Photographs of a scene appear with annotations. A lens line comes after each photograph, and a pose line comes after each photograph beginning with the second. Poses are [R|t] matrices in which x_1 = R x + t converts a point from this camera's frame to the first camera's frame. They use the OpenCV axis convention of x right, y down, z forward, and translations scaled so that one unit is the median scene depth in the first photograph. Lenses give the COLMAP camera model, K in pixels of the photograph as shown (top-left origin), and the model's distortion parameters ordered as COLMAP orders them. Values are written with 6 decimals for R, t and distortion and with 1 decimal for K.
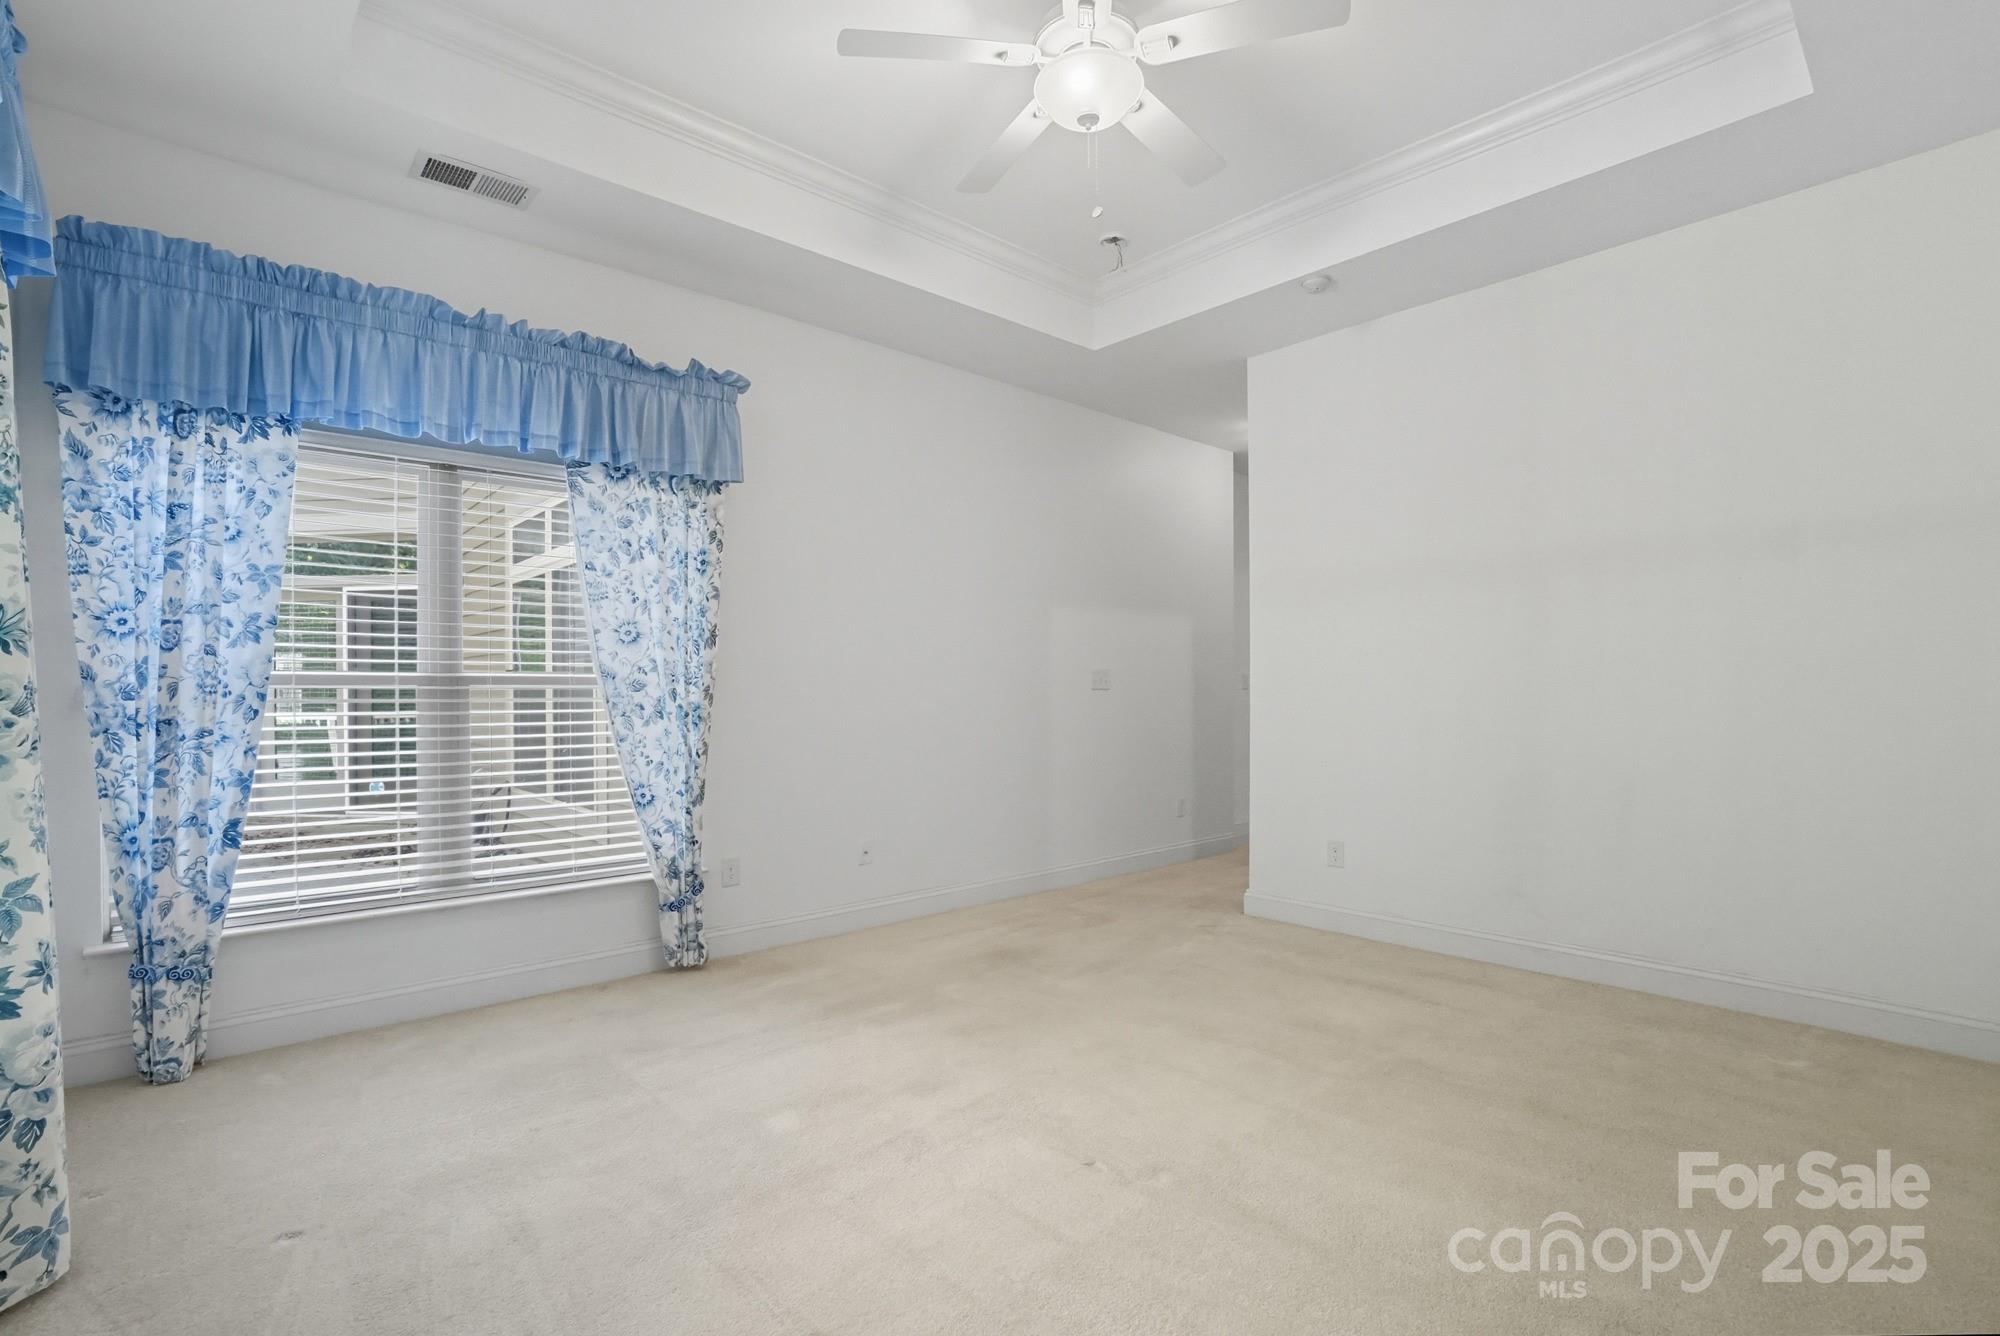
lens RADIAL K [[947.4, 0, 999.8], [0, 947.4, 680.0], [0, 0, 1]] dist [-0.035424, 0.002717]
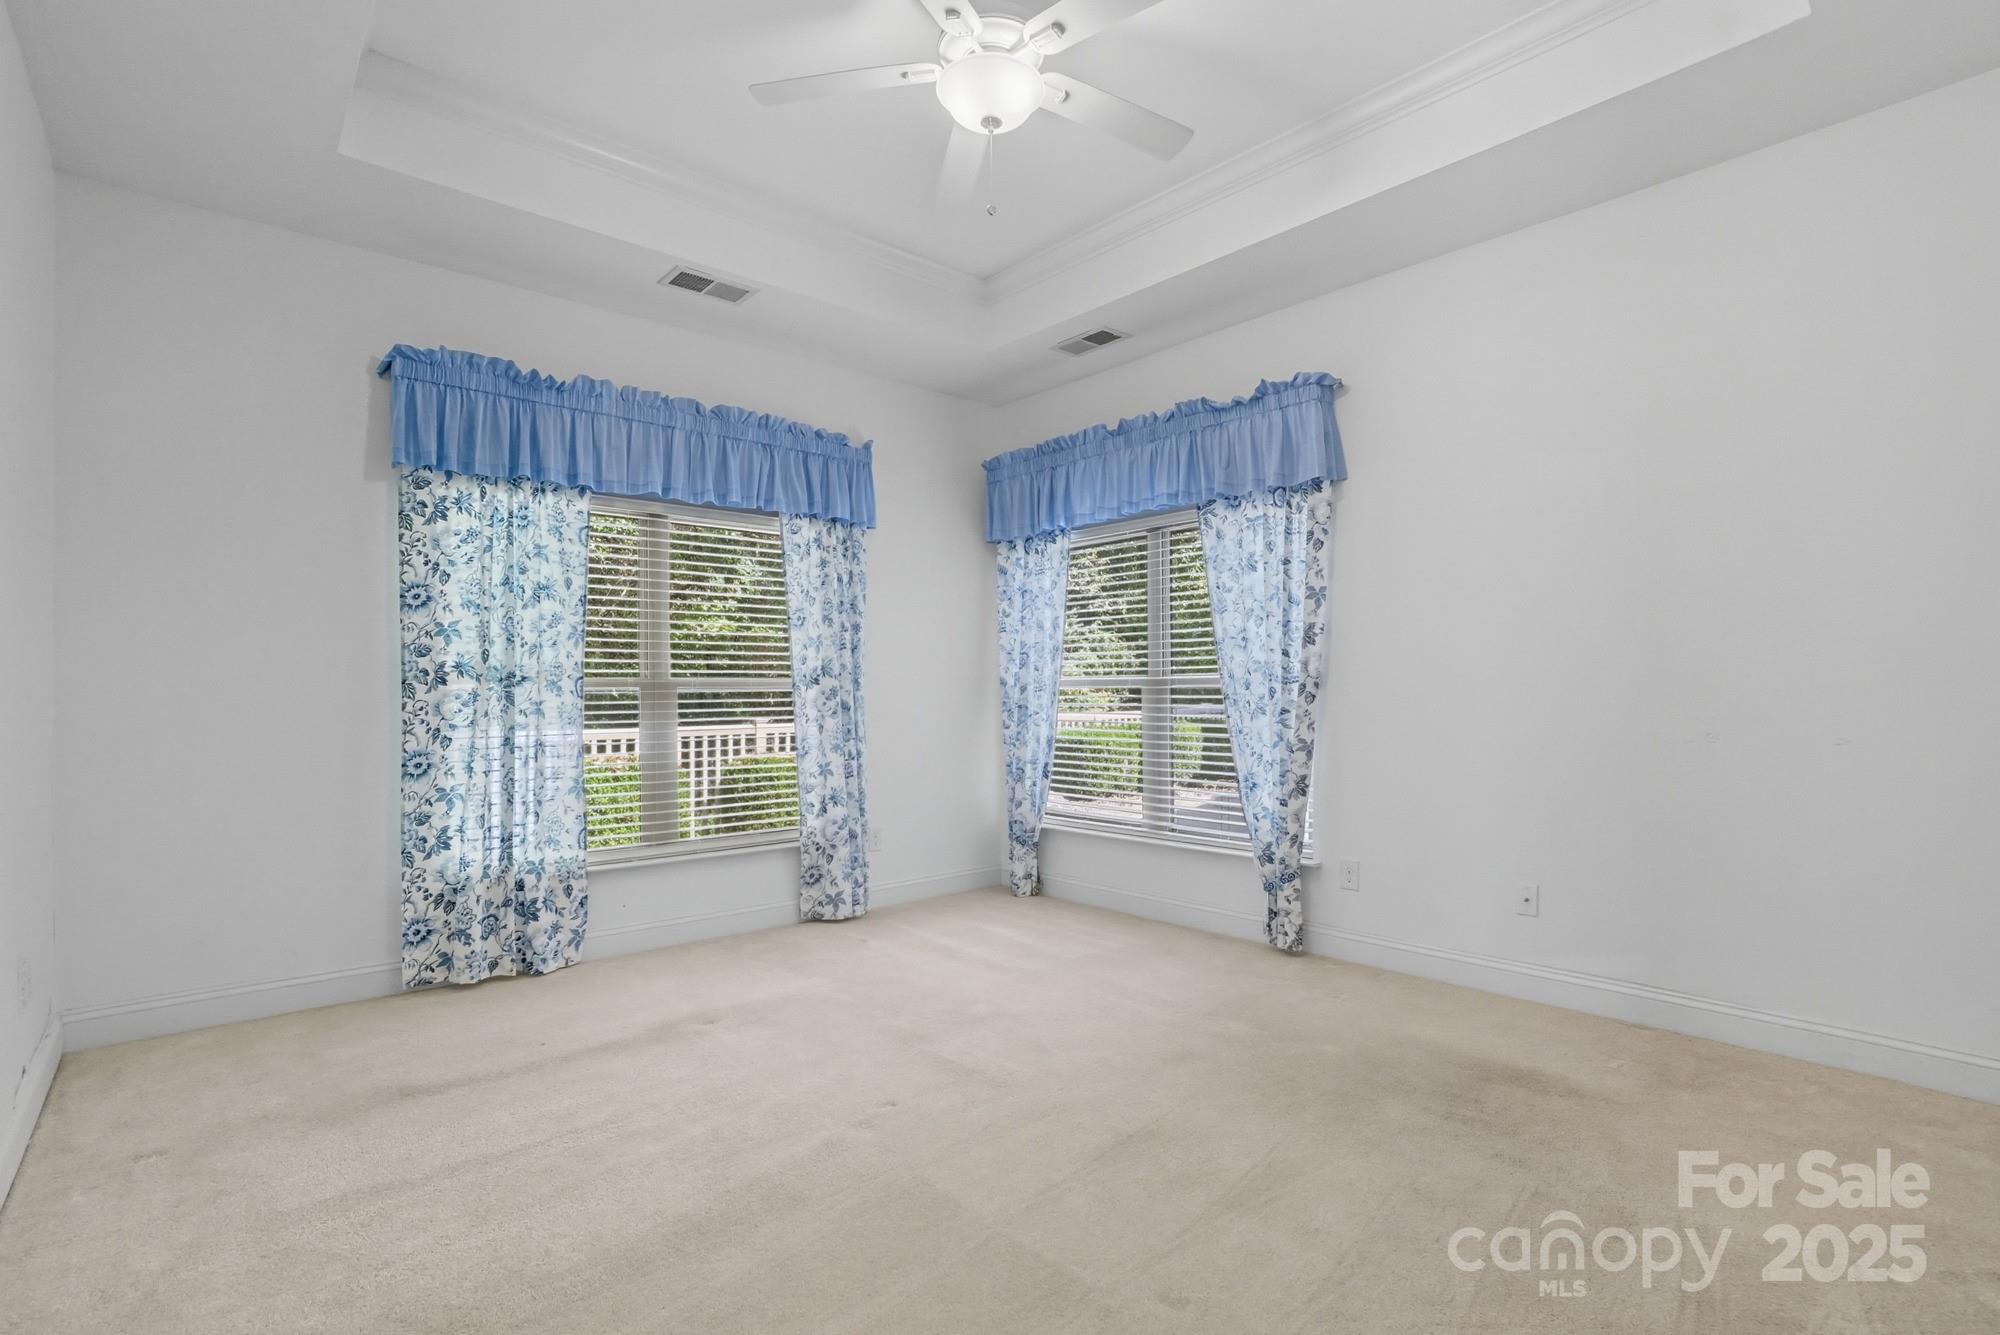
lens RADIAL K [[947.4, 0, 1002.6], [0, 947.4, 687.4], [0, 0, 1]] dist [-0.035424, 0.002717]
pose [[-0.014137, -0.006973, -0.999876, 0.966608], [0.010975, 0.999914, -0.007129, 0.018193], [0.999840, -0.011075, -0.014059, 0.922156]]
